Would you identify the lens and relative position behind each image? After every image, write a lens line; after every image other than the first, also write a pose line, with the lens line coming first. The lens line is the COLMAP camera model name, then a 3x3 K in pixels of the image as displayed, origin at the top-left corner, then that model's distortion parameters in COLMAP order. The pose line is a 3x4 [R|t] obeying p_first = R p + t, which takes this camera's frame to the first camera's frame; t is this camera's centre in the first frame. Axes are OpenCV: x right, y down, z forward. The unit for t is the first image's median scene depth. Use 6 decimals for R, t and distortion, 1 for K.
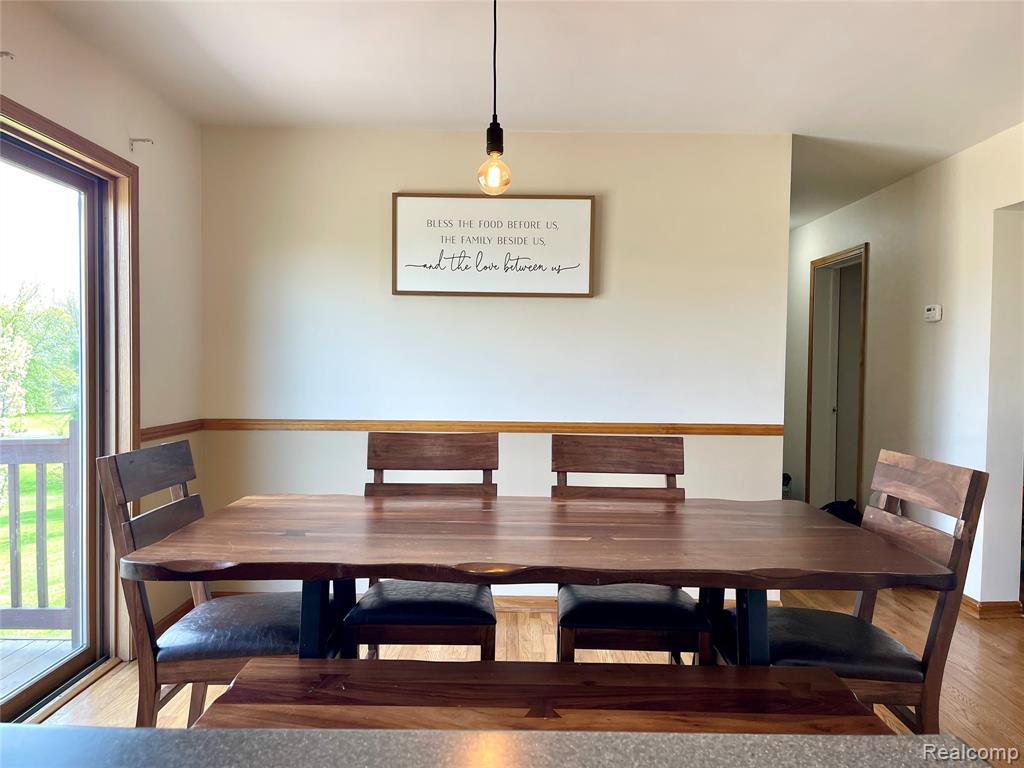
lens RADIAL K [[763.9, 0, 512.0], [0, 763.9, 384.0], [0, 0, 1]] dist [0.069266, -0.090744]
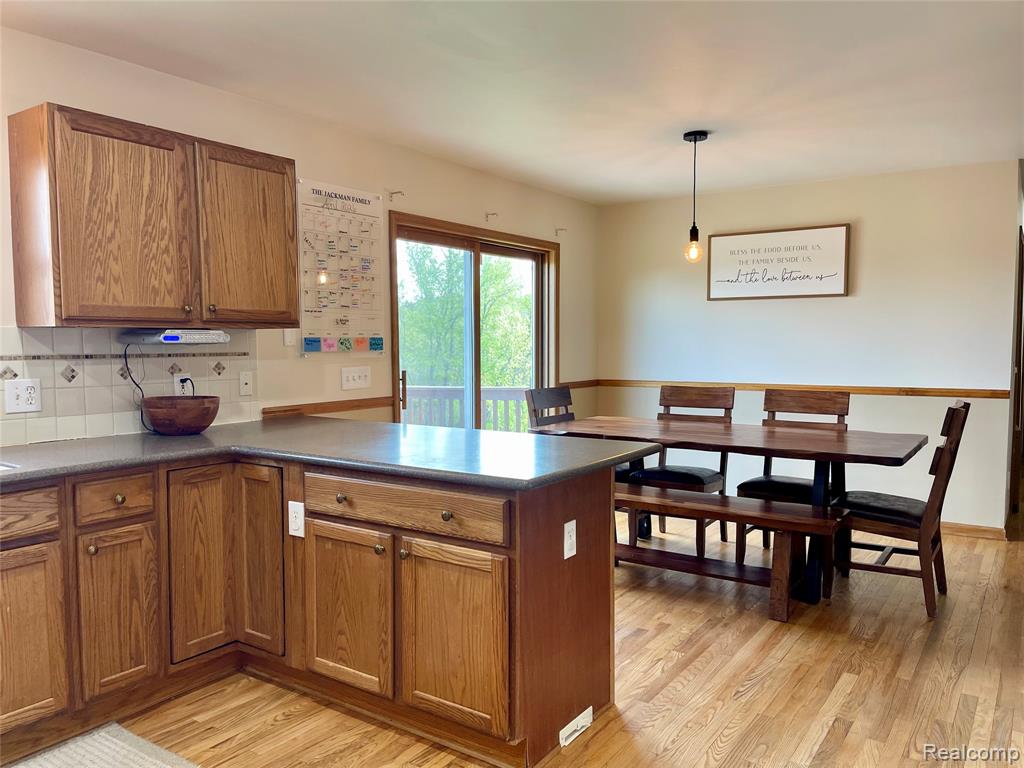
lens RADIAL K [[763.9, 0, 512.0], [0, 763.9, 384.0], [0, 0, 1]] dist [0.069266, -0.090744]
pose [[0.822992, 0.016919, -0.567801, 0.493392], [0.000764, 0.999522, 0.030891, 0.003449], [0.568053, -0.025857, 0.822586, -0.618795]]
